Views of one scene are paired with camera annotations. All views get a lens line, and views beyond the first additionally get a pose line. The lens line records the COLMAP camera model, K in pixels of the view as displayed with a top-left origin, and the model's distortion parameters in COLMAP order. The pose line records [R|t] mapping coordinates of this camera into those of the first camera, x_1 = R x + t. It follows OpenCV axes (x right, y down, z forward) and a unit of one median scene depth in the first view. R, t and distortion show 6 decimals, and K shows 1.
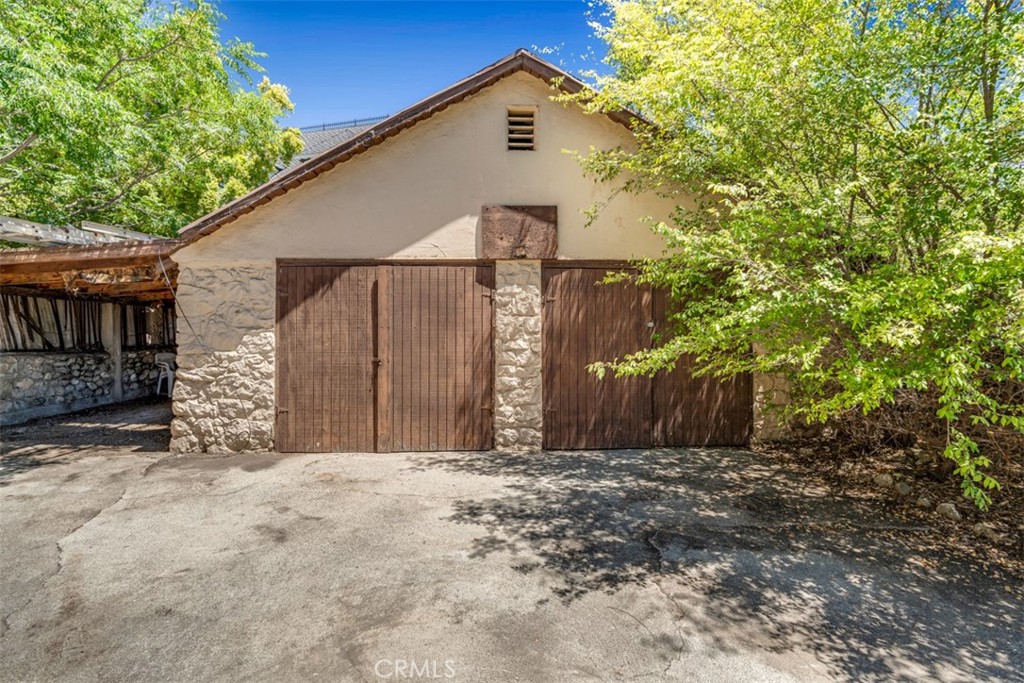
lens RADIAL K [[452.1, 0, 513.5], [0, 452.1, 315.1], [0, 0, 1]] dist [0.000234, -0.000156]
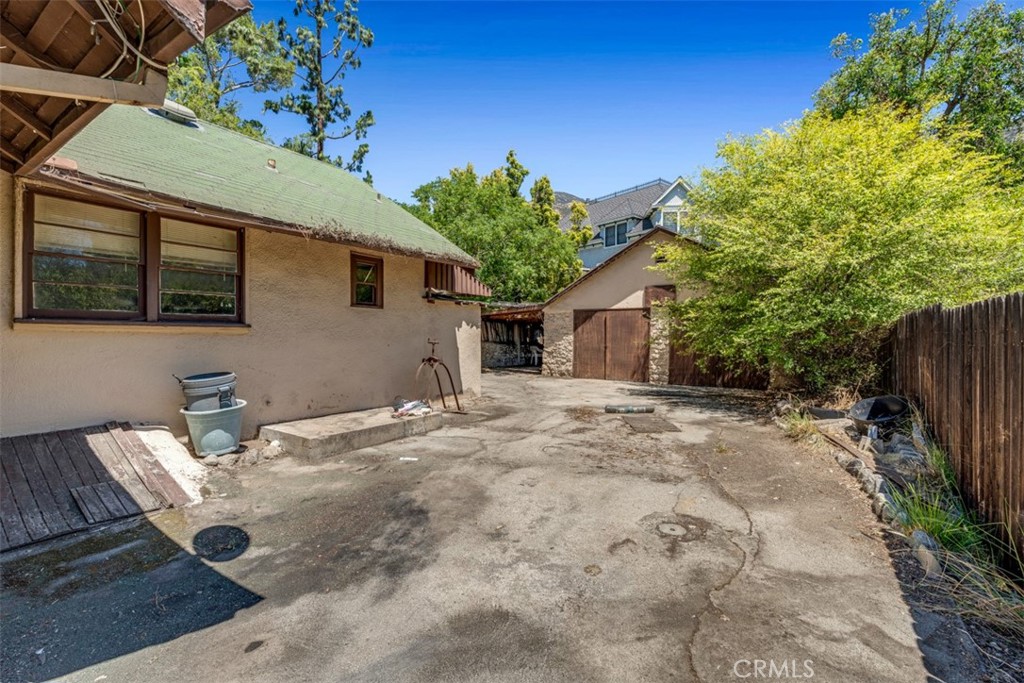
lens RADIAL K [[453.5, 0, 512.2], [0, 453.5, 339.1], [0, 0, 1]] dist [-0.001029, -0.000292]
pose [[0.801873, 0.012304, -0.597367, 0.858080], [-0.001720, 0.999831, 0.018284, 0.009143], [0.597491, -0.013635, 0.801759, -1.494168]]
